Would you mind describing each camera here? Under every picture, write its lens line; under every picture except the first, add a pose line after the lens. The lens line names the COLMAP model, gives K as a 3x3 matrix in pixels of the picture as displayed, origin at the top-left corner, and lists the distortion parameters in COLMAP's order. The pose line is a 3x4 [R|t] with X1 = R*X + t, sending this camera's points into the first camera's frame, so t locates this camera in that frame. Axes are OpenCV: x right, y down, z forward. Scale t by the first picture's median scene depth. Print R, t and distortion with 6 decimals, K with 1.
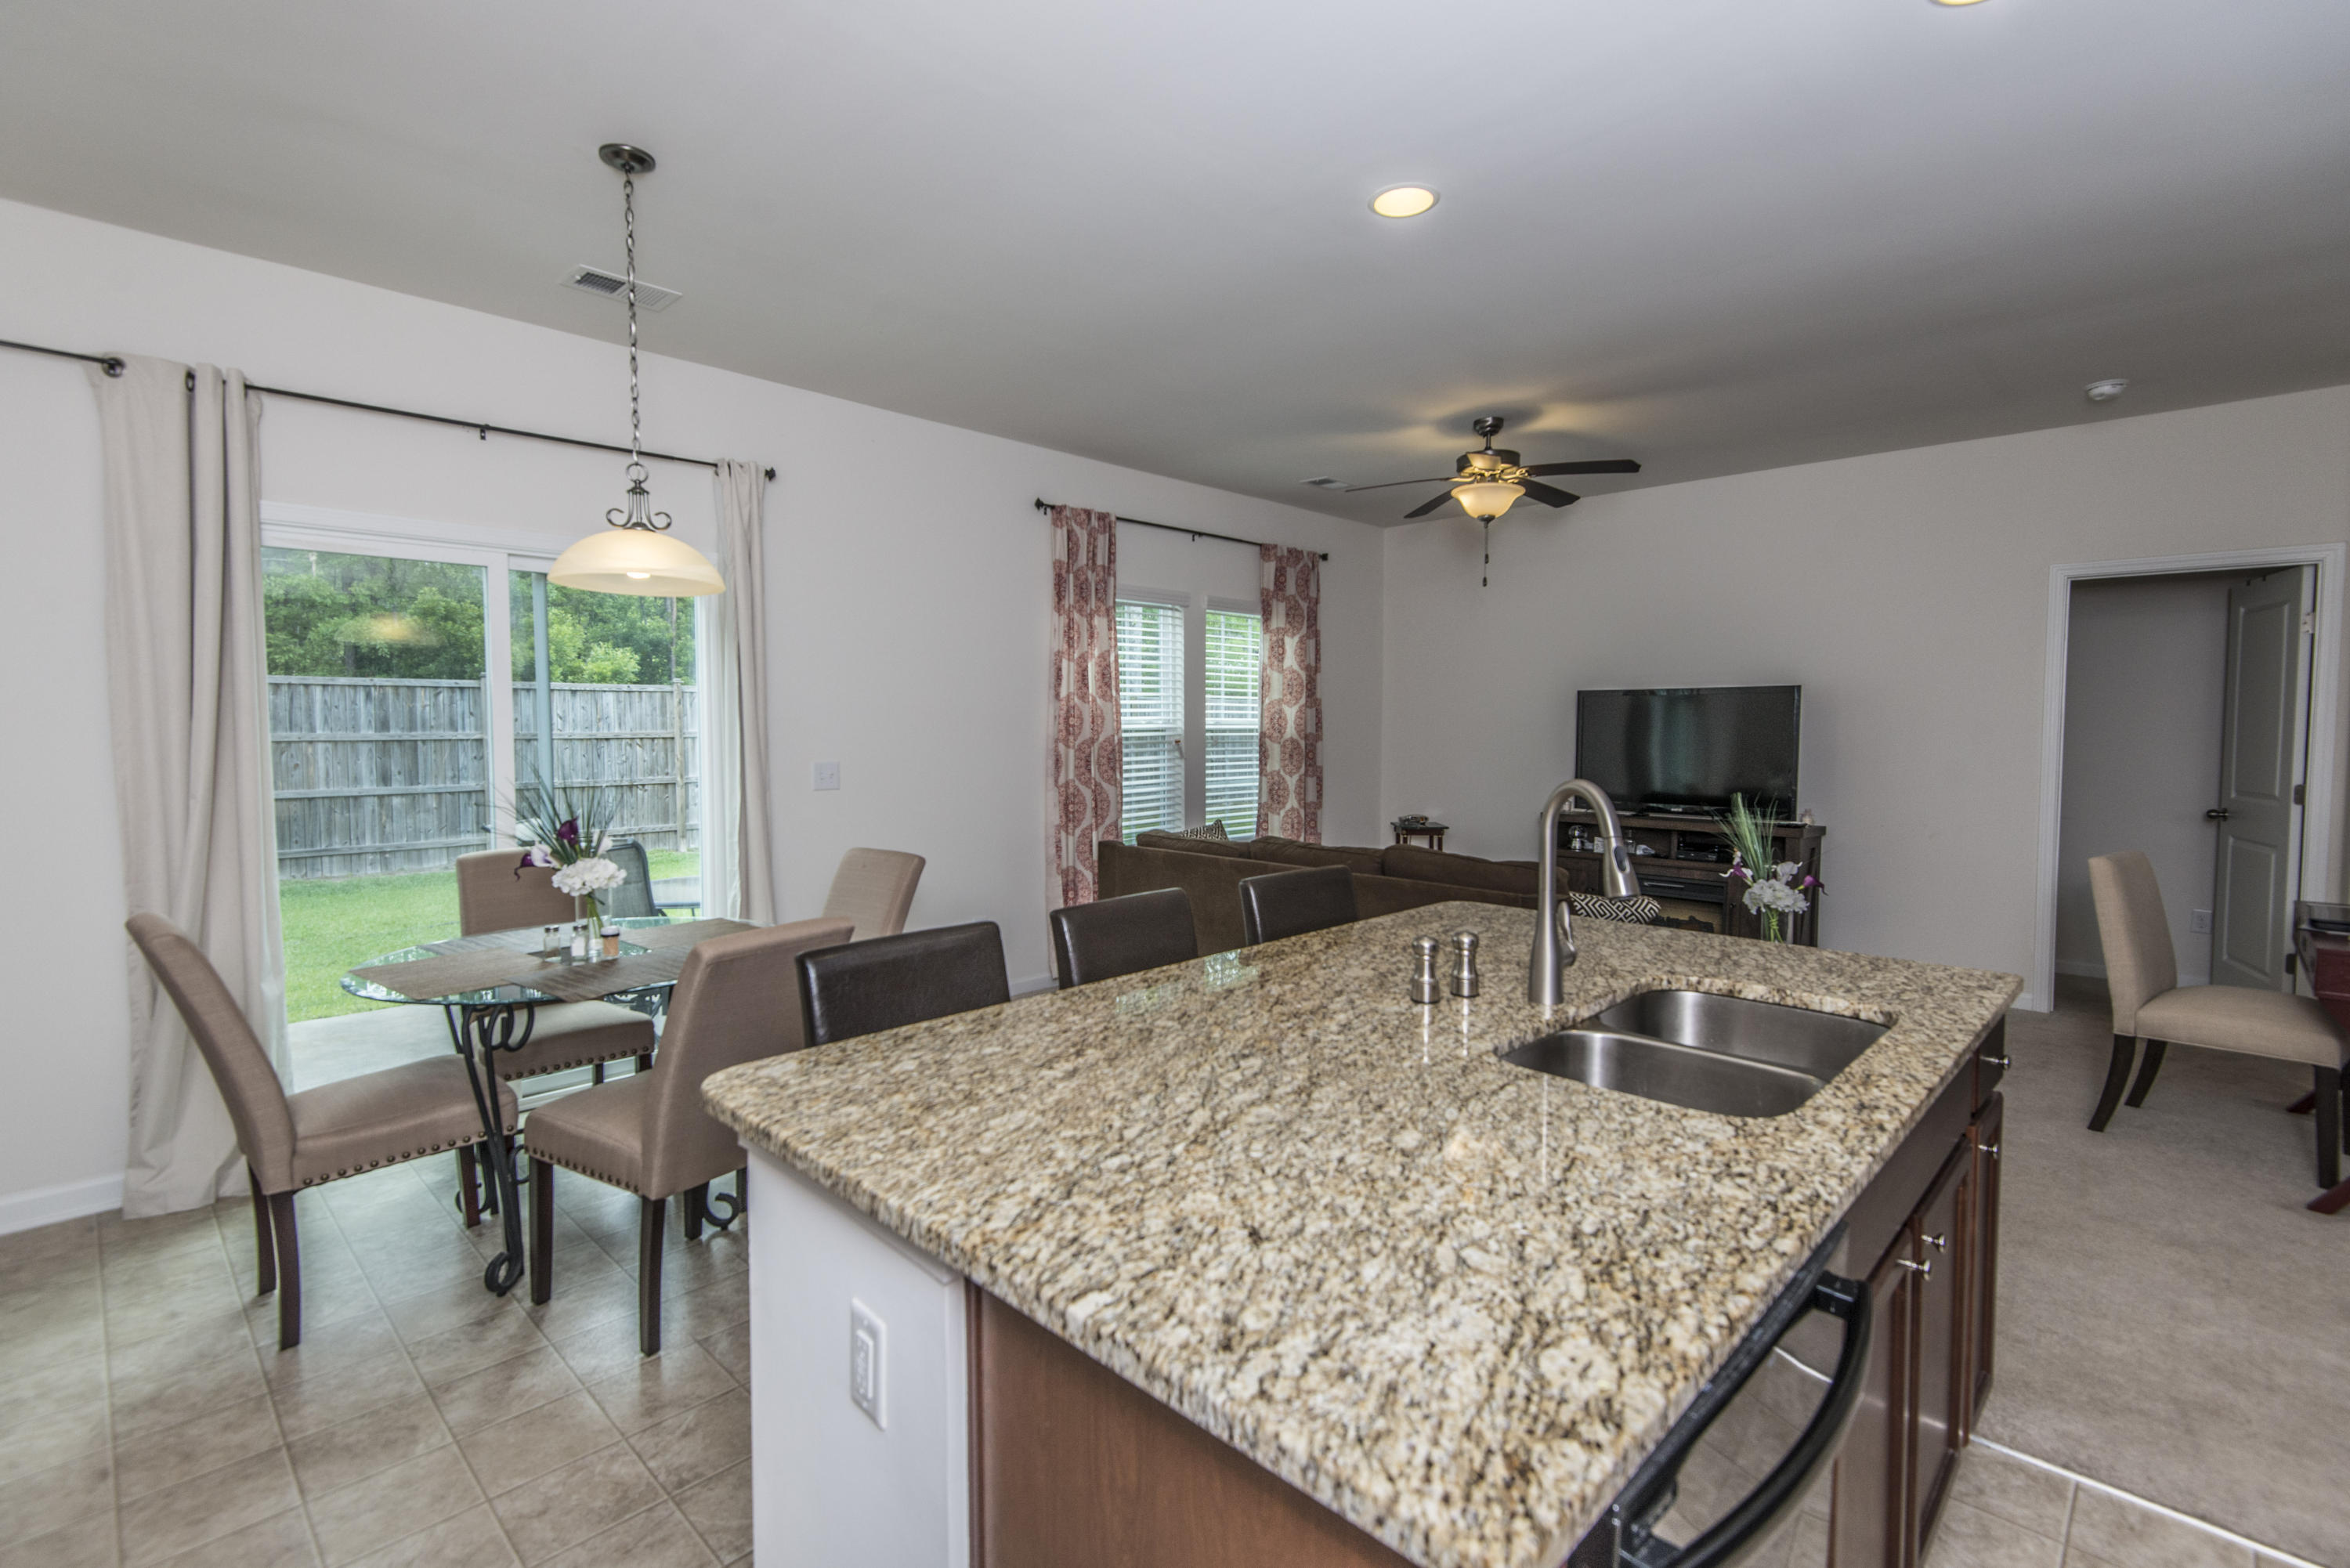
lens RADIAL K [[1064.6, 0, 1177.4], [0, 1064.6, 772.8], [0, 0, 1]] dist [0.025688, -0.016557]
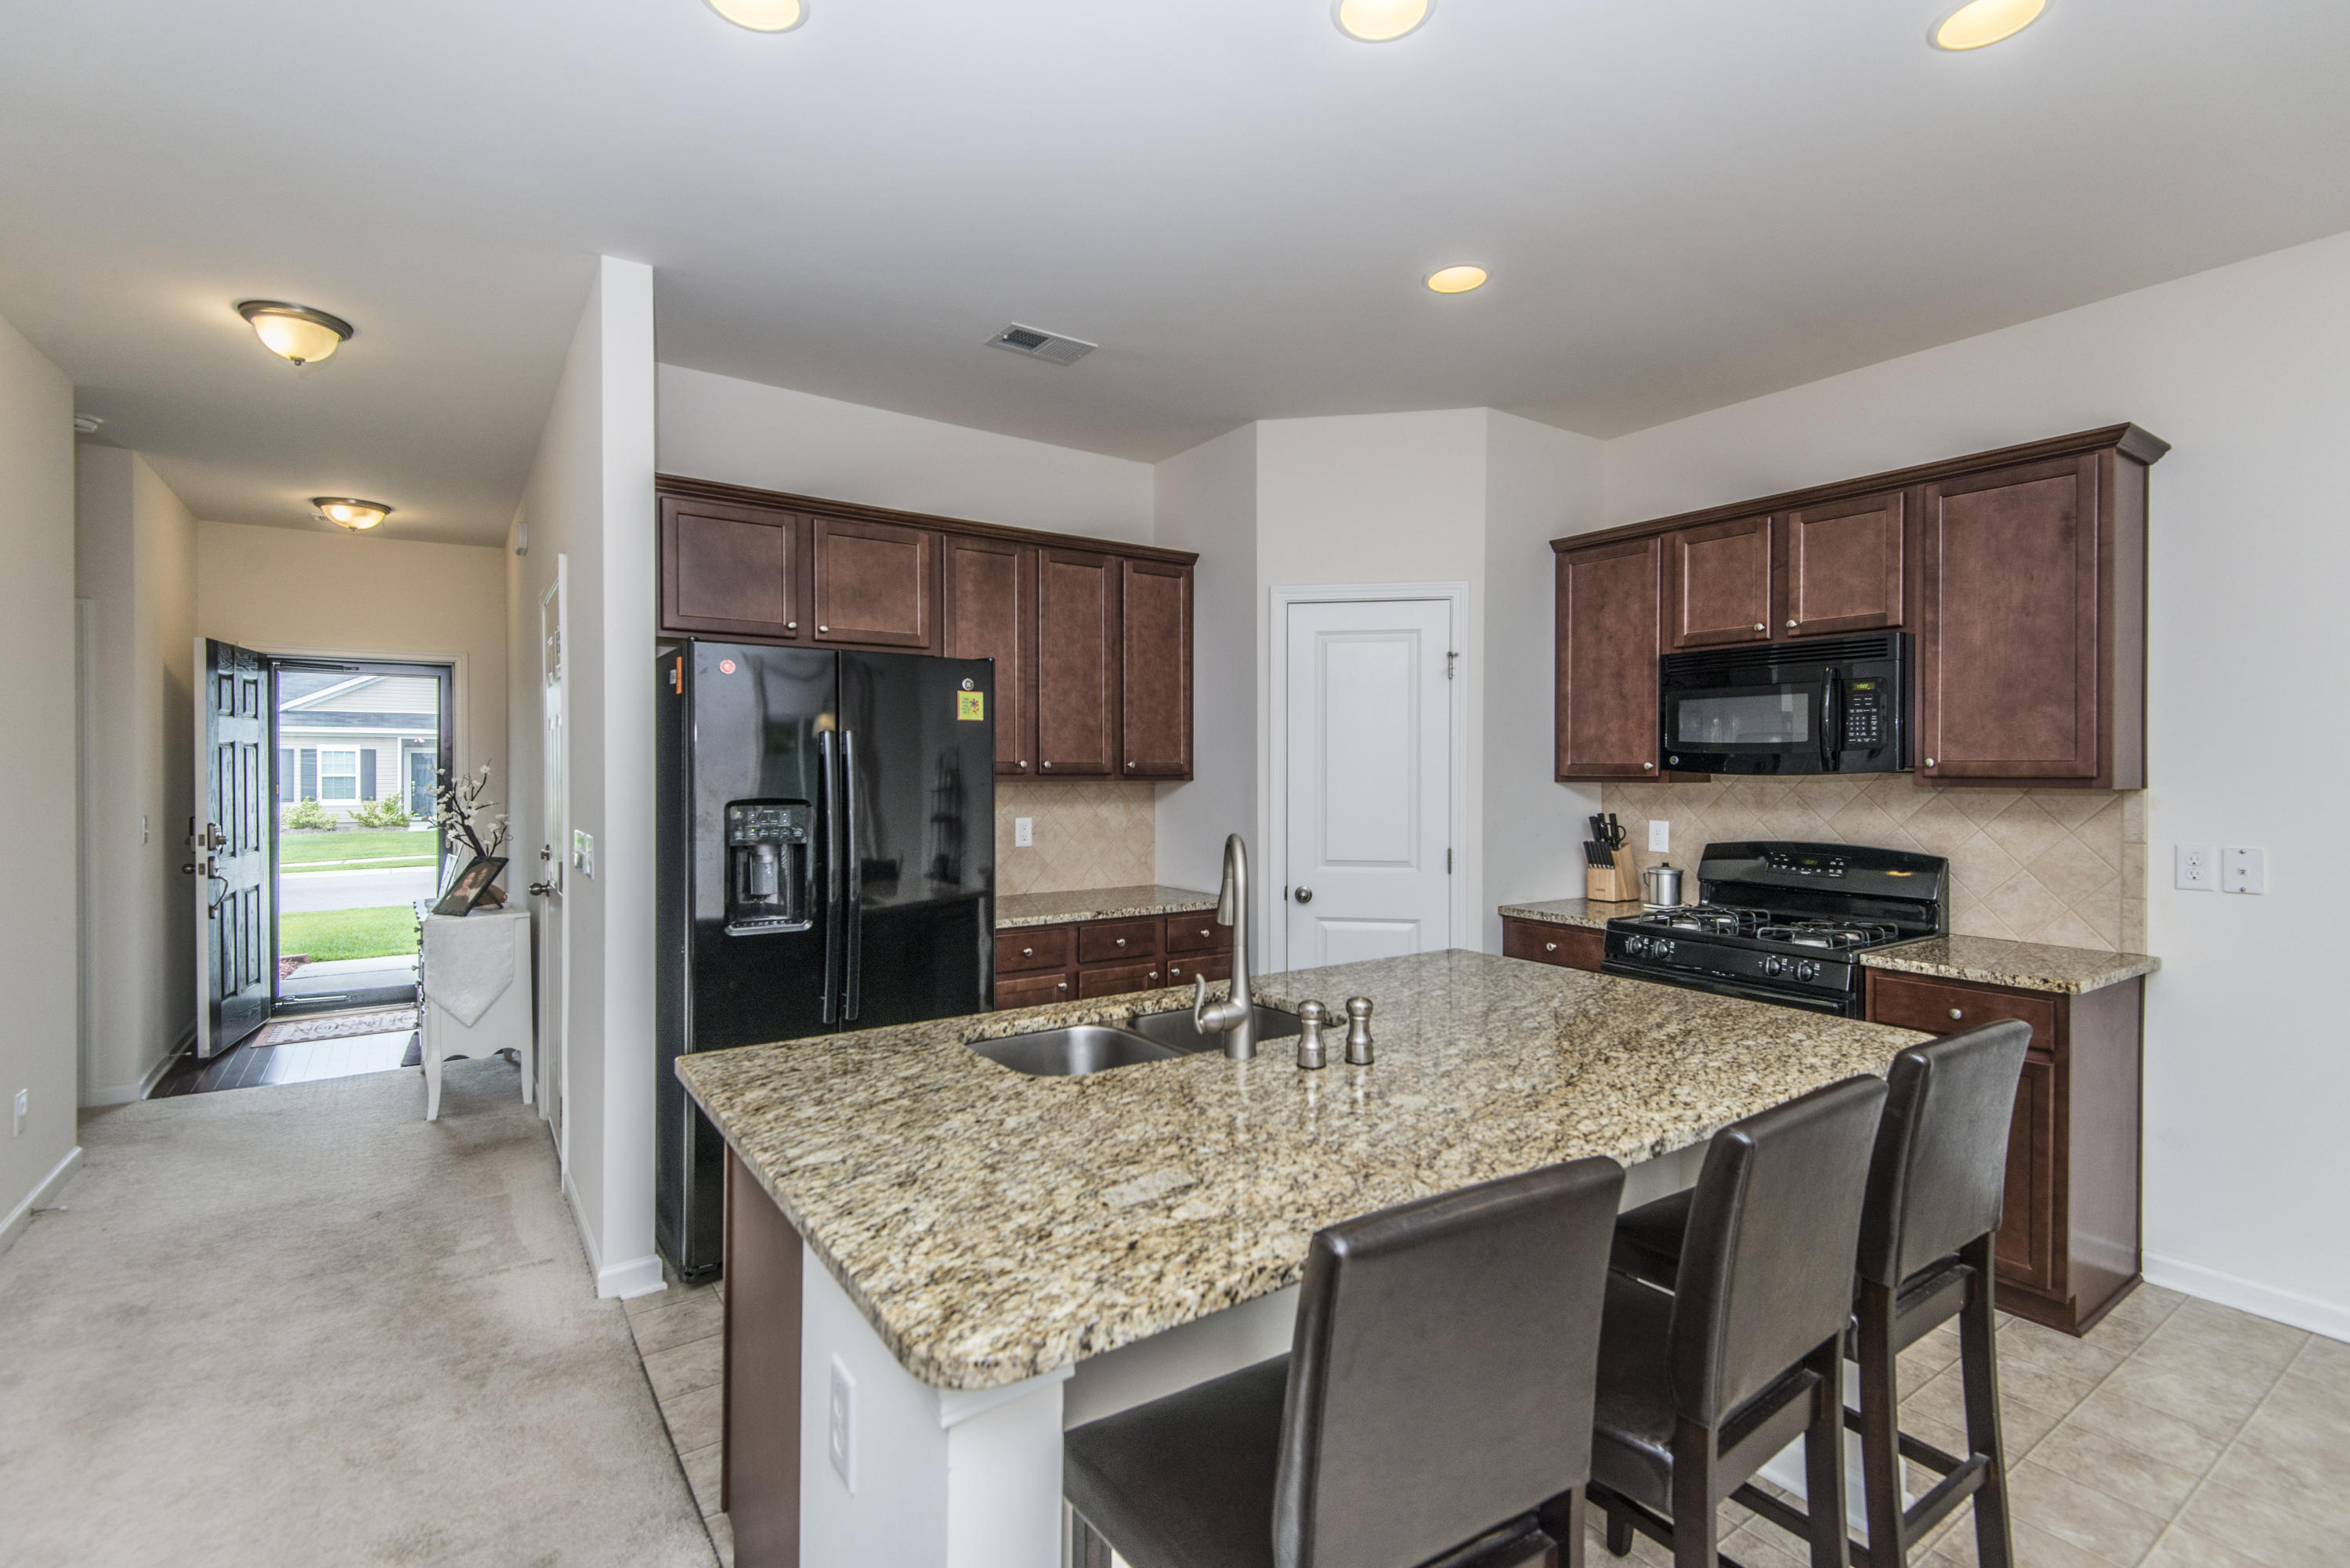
lens RADIAL K [[1064.6, 0, 1174.8], [0, 1064.6, 775.5], [0, 0, 1]] dist [0.025688, -0.016557]
pose [[-0.980478, -0.002923, 0.196608, 0.207692], [0.007638, 0.998569, 0.052939, -0.110937], [-0.196481, 0.053408, -0.979052, 2.012834]]
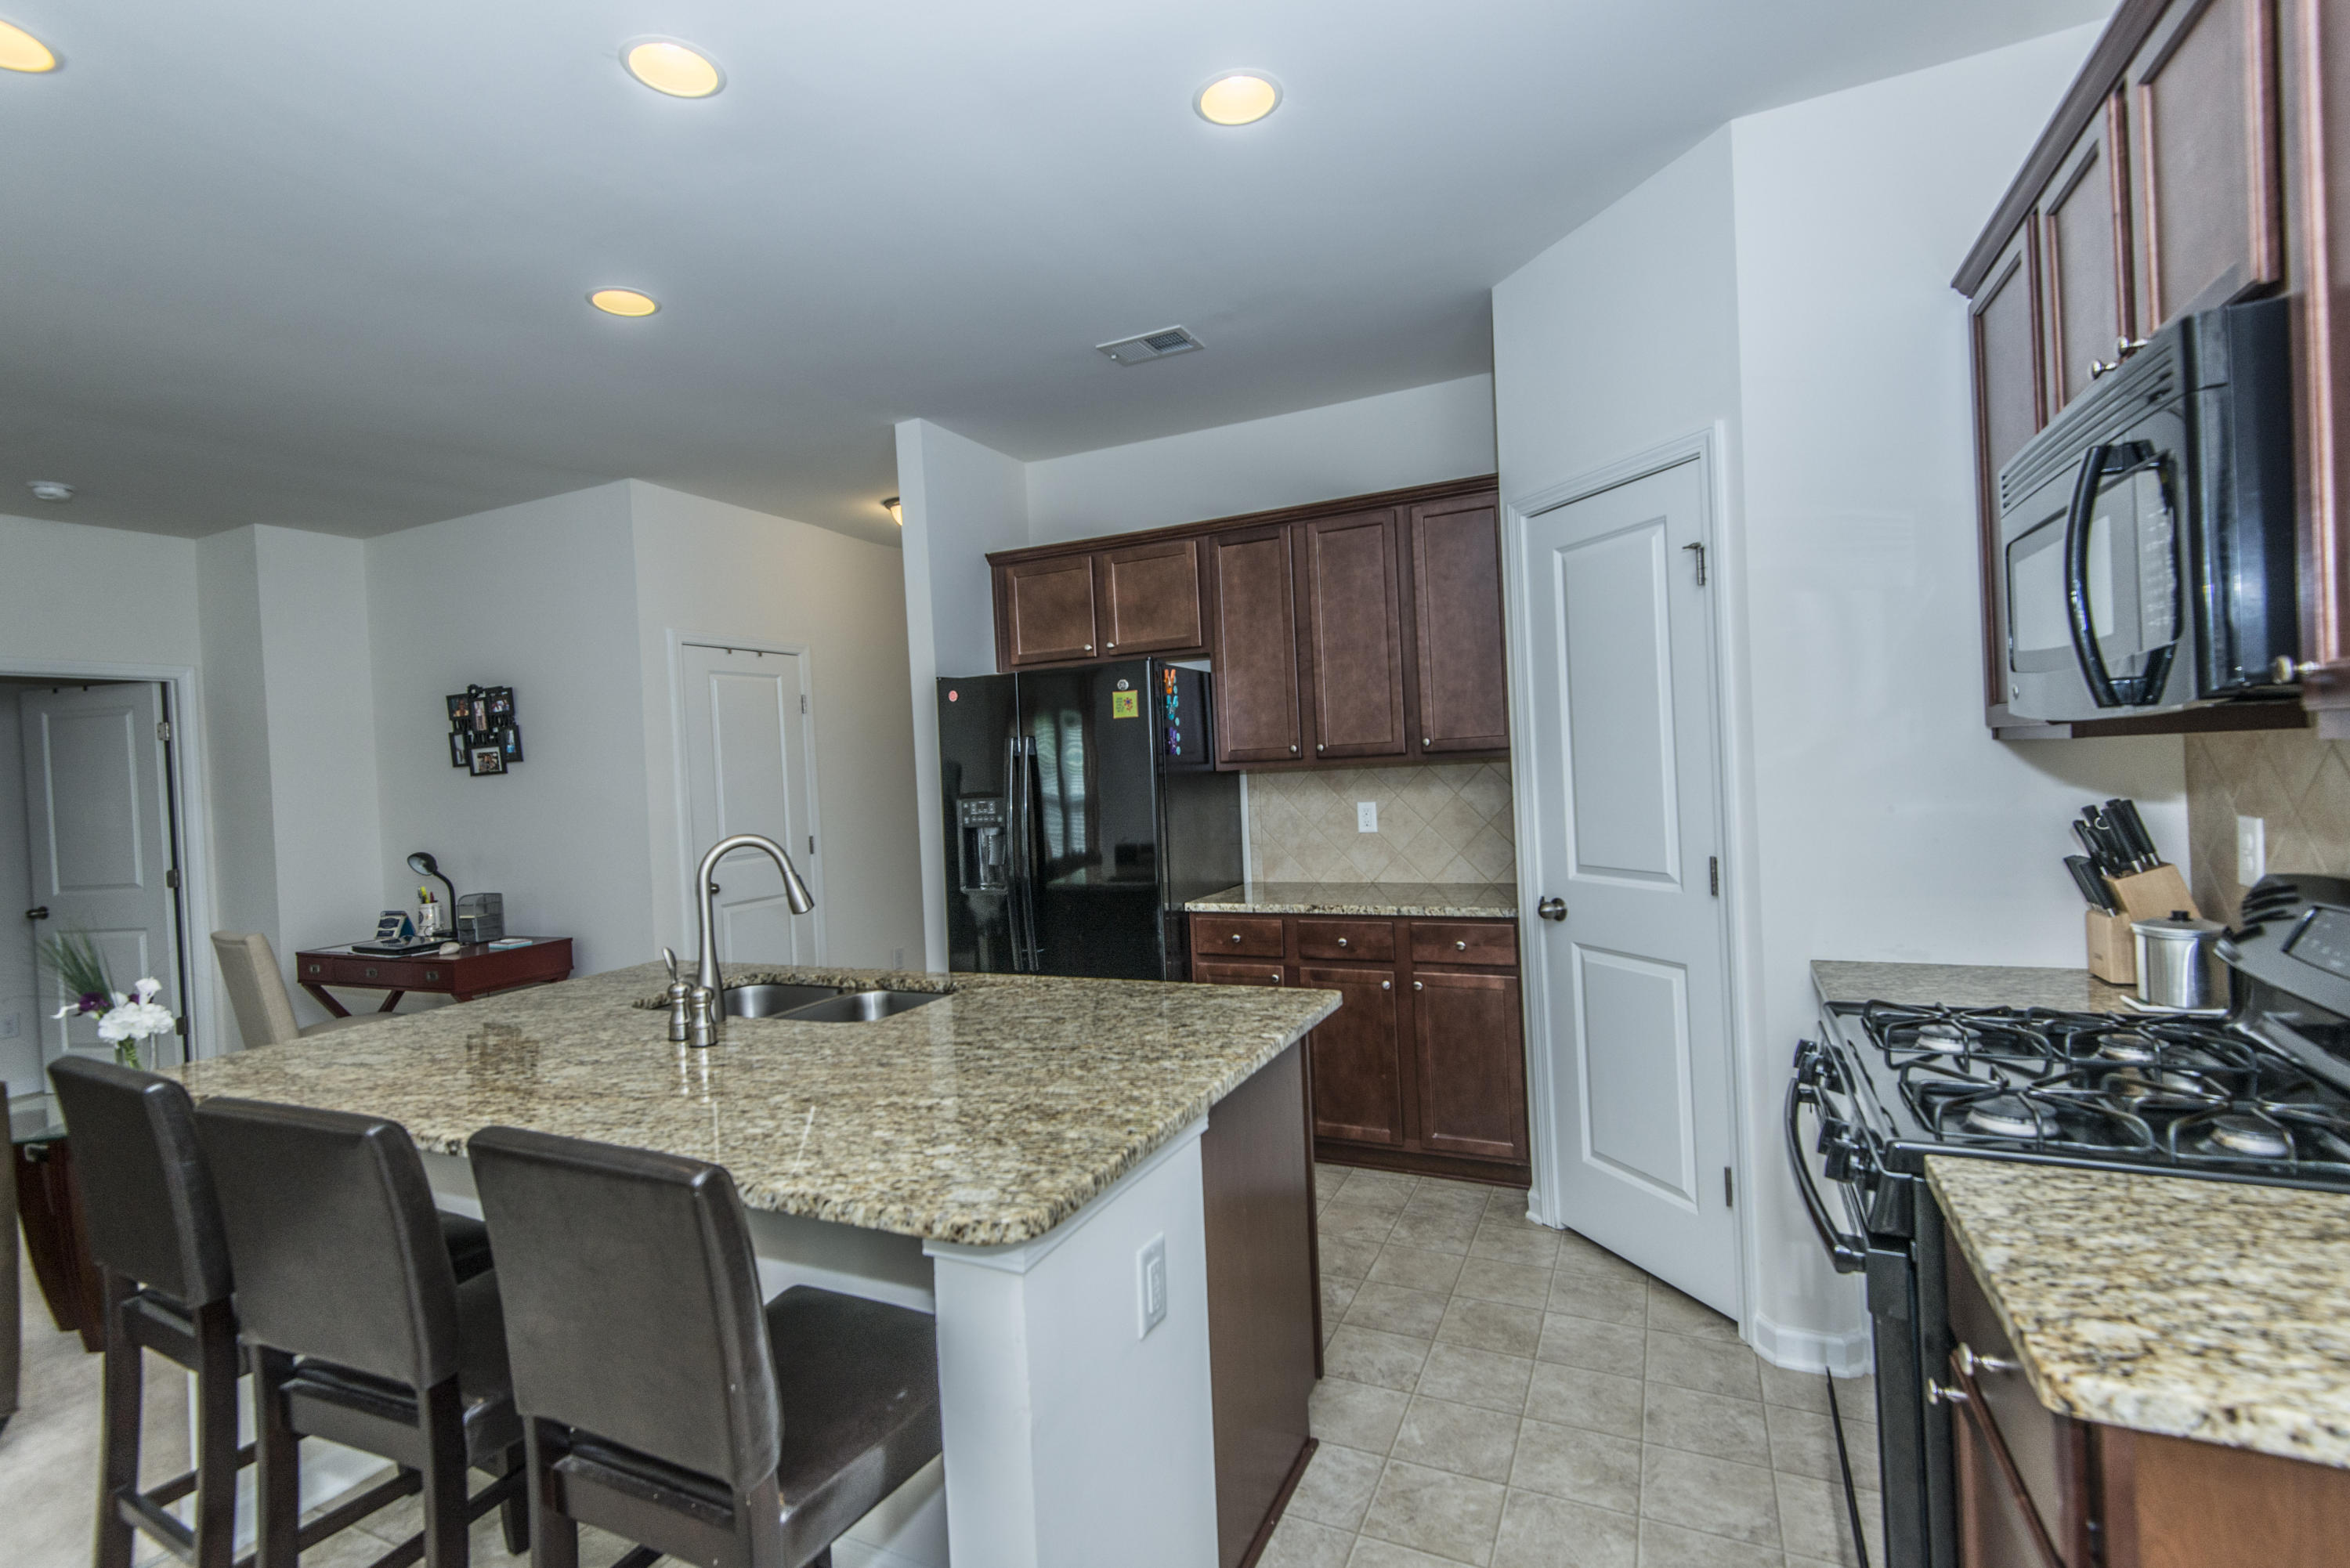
lens RADIAL K [[1064.6, 0, 1171.1], [0, 1064.6, 768.9], [0, 0, 1]] dist [0.025688, -0.016557]
pose [[-0.318420, 0.011387, 0.947881, -0.985117], [0.095435, 0.995233, 0.020103, -0.048301], [-0.943134, 0.096863, -0.317989, 0.873551]]
